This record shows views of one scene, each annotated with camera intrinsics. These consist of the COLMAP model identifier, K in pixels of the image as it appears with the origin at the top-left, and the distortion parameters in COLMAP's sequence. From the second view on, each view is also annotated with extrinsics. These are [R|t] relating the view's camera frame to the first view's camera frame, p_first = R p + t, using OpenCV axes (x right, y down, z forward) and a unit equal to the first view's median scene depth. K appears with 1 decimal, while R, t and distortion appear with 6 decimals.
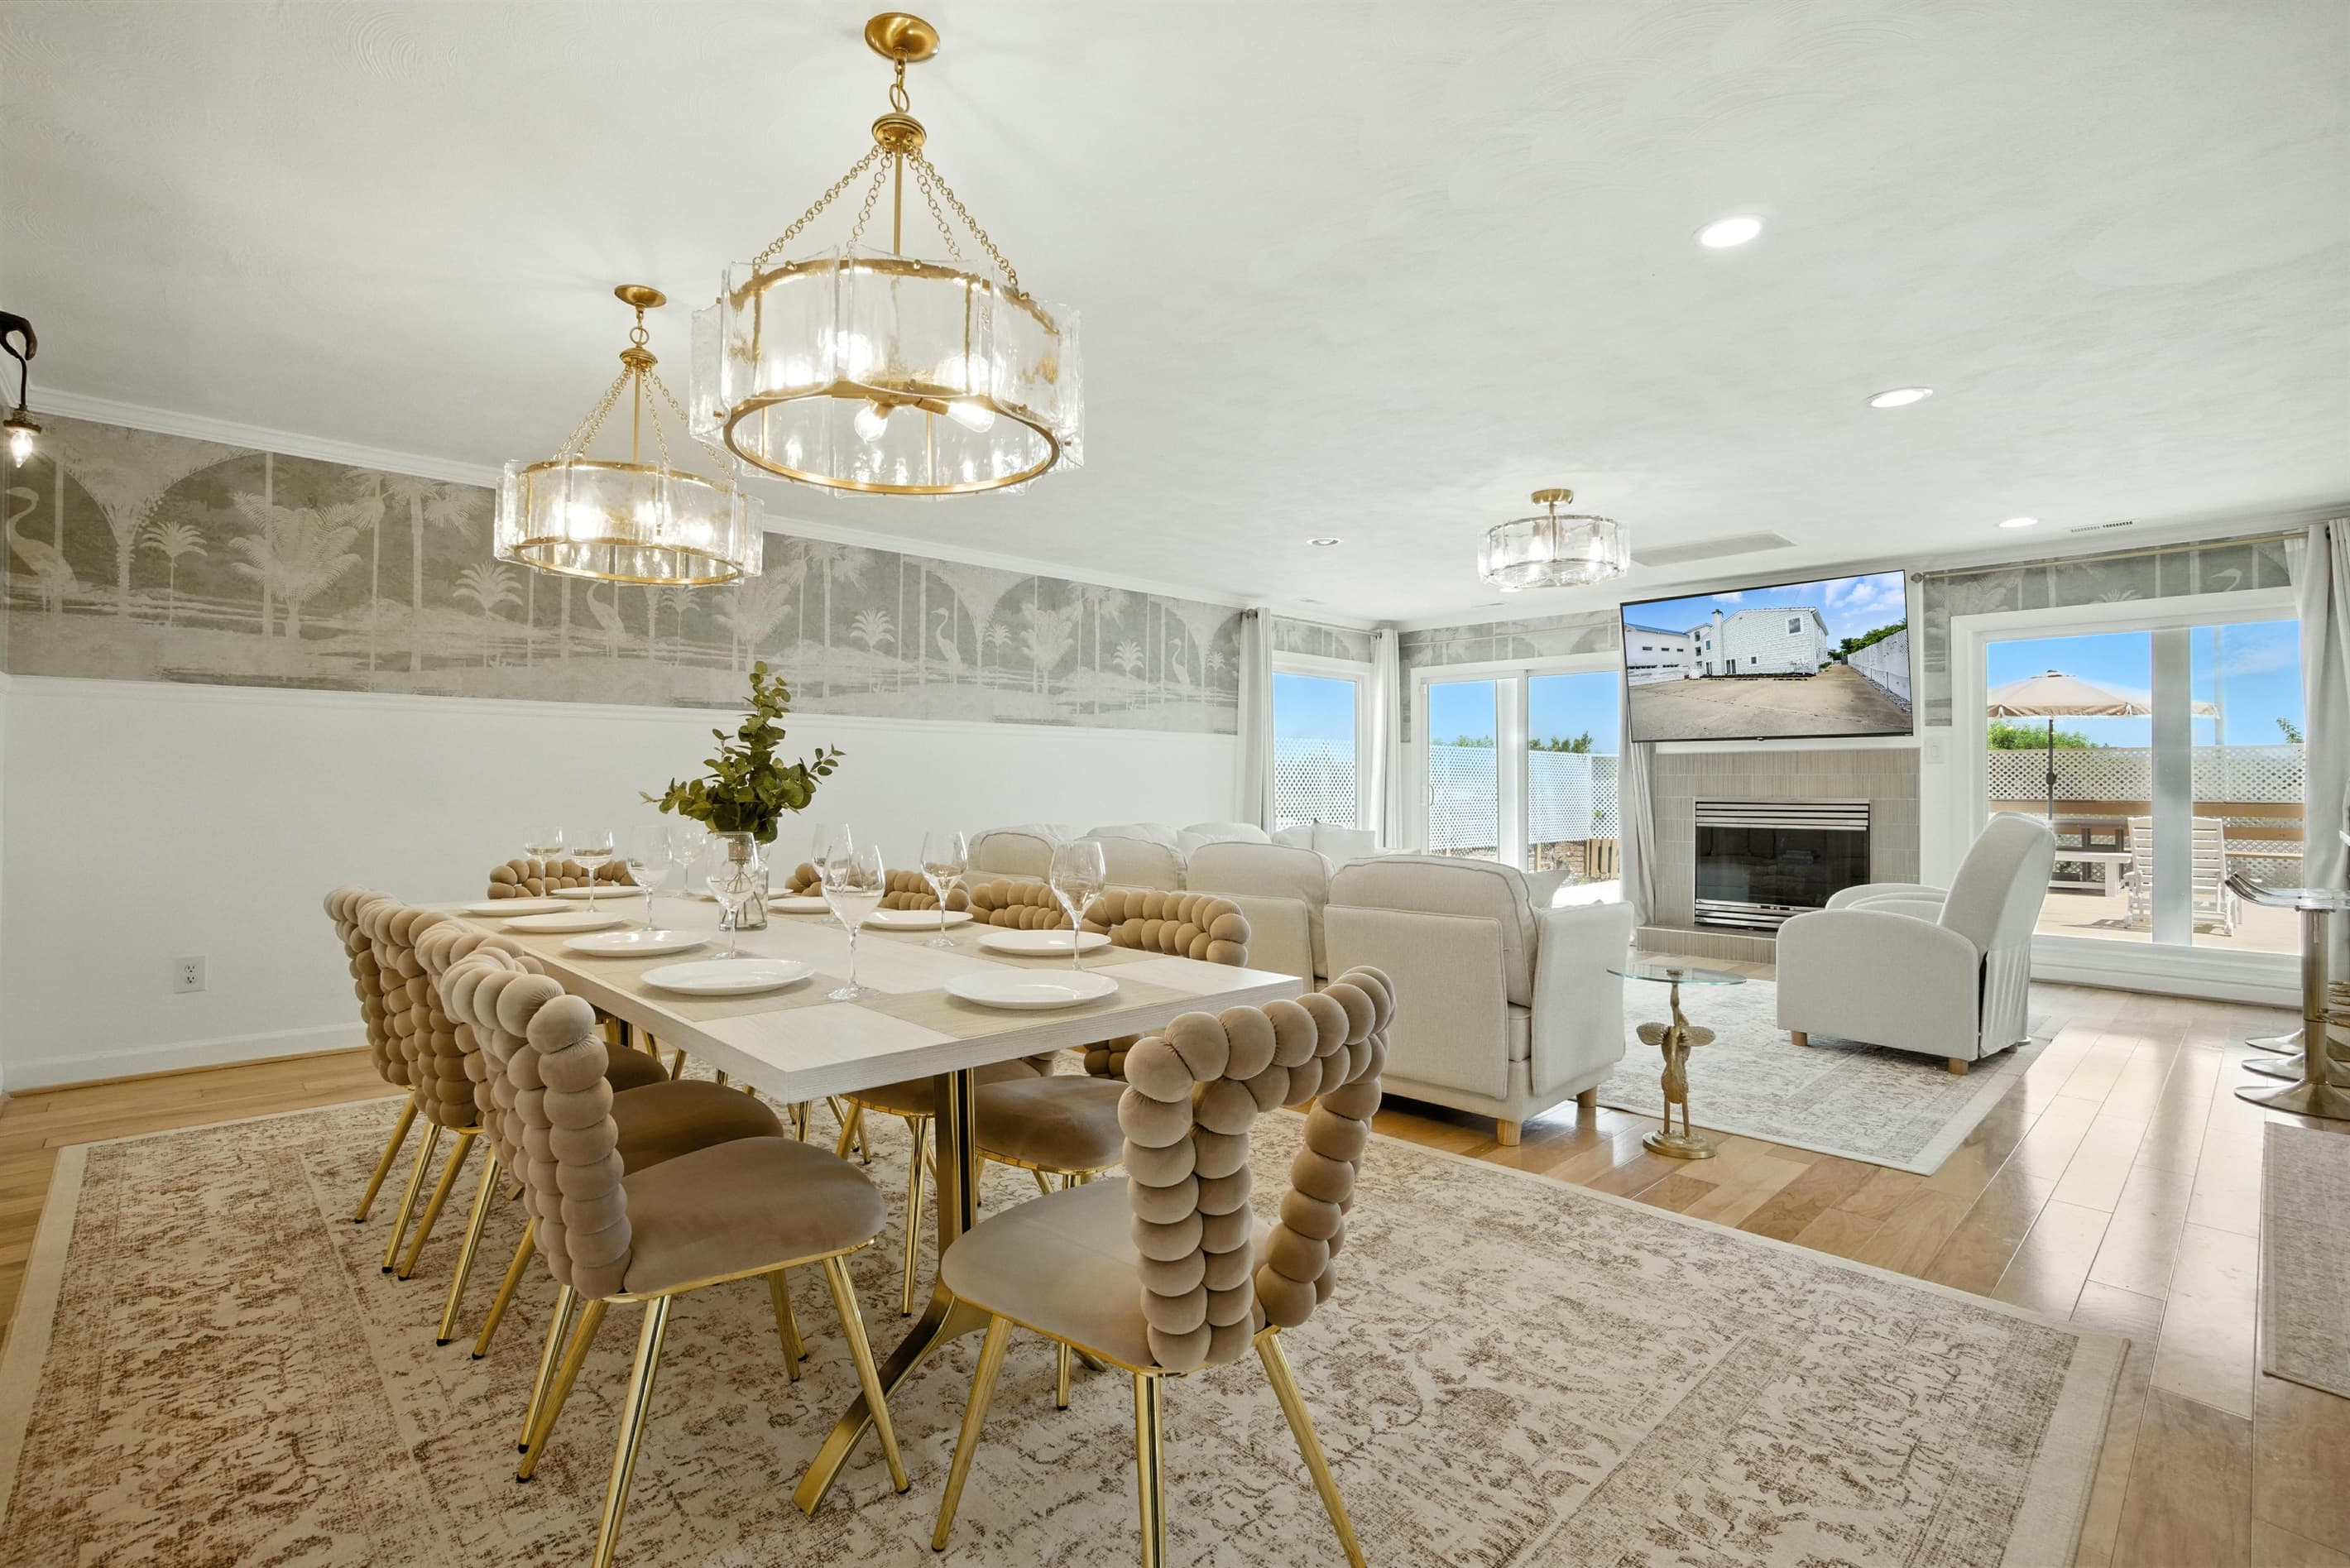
lens RADIAL K [[1070.6, 0, 1185.6], [0, 1070.6, 780.0], [0, 0, 1]] dist [-0.053311, 0.030614]
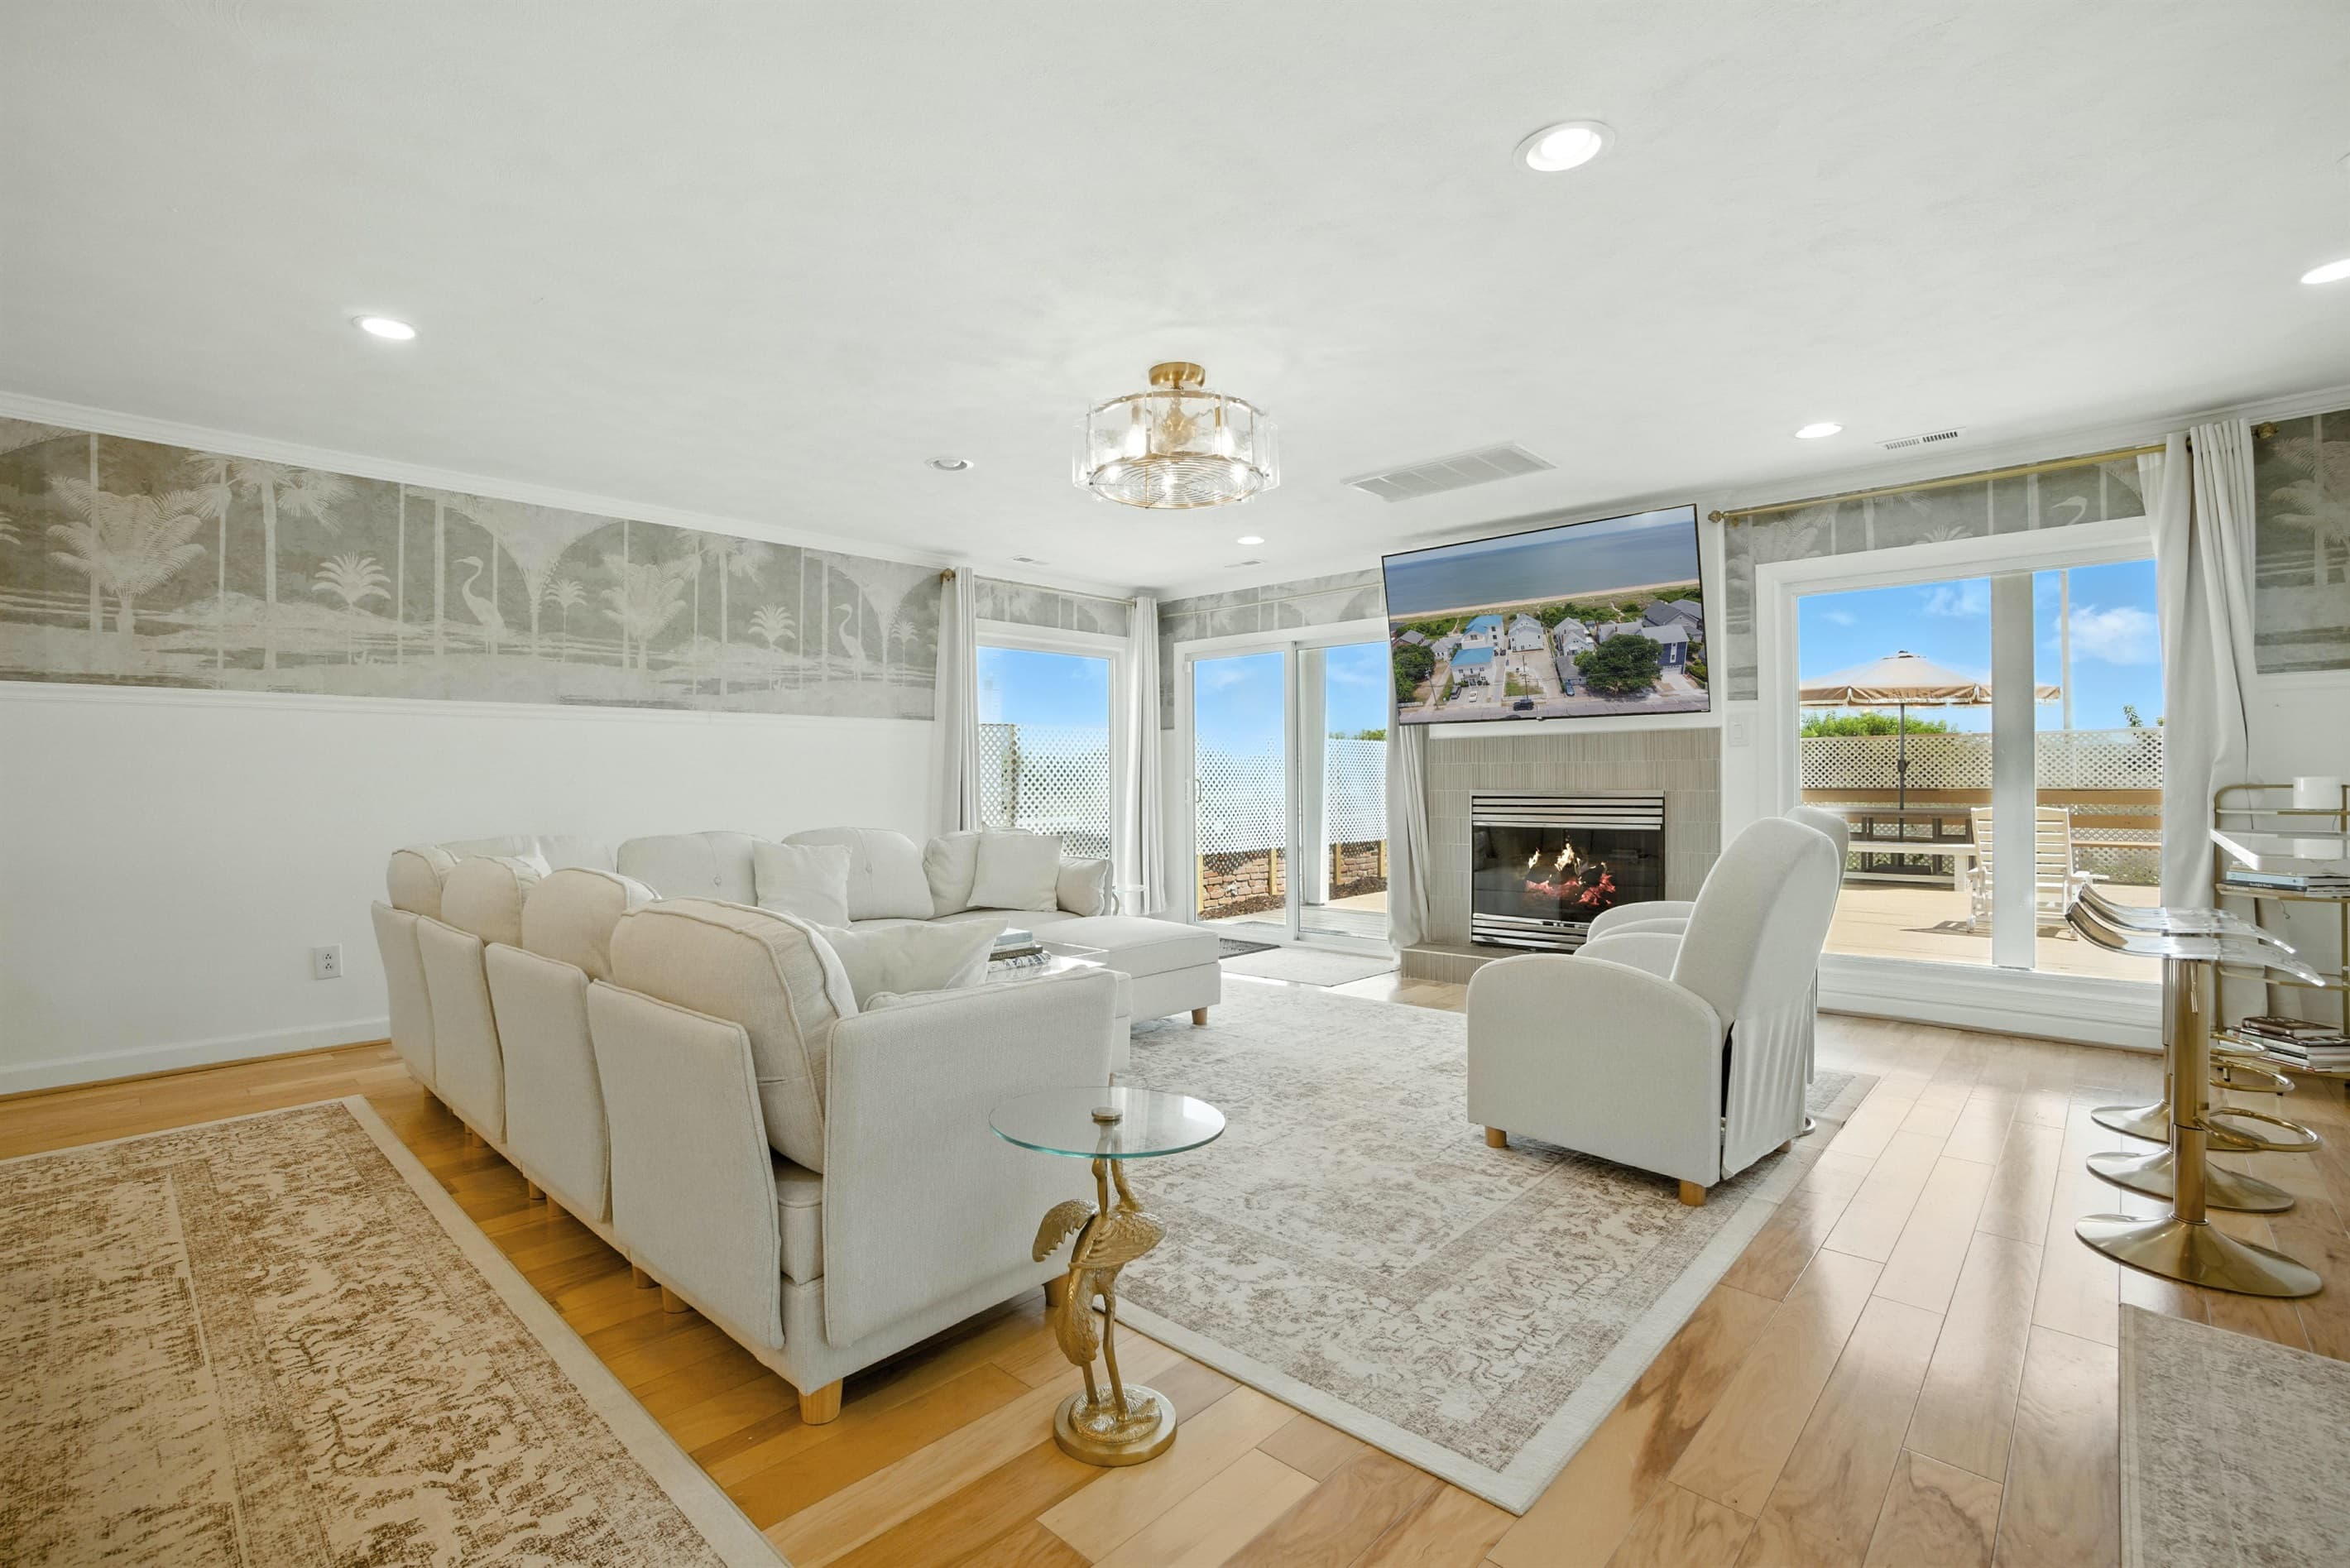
lens RADIAL K [[1054.2, 0, 1169.8], [0, 1054.2, 772.9], [0, 0, 1]] dist [-0.039584, 0.023975]
pose [[0.998246, -0.011034, 0.058164, 0.159398], [0.011124, 0.999937, -0.001222, 0.001012], [-0.058147, 0.001867, 0.998306, 0.153434]]
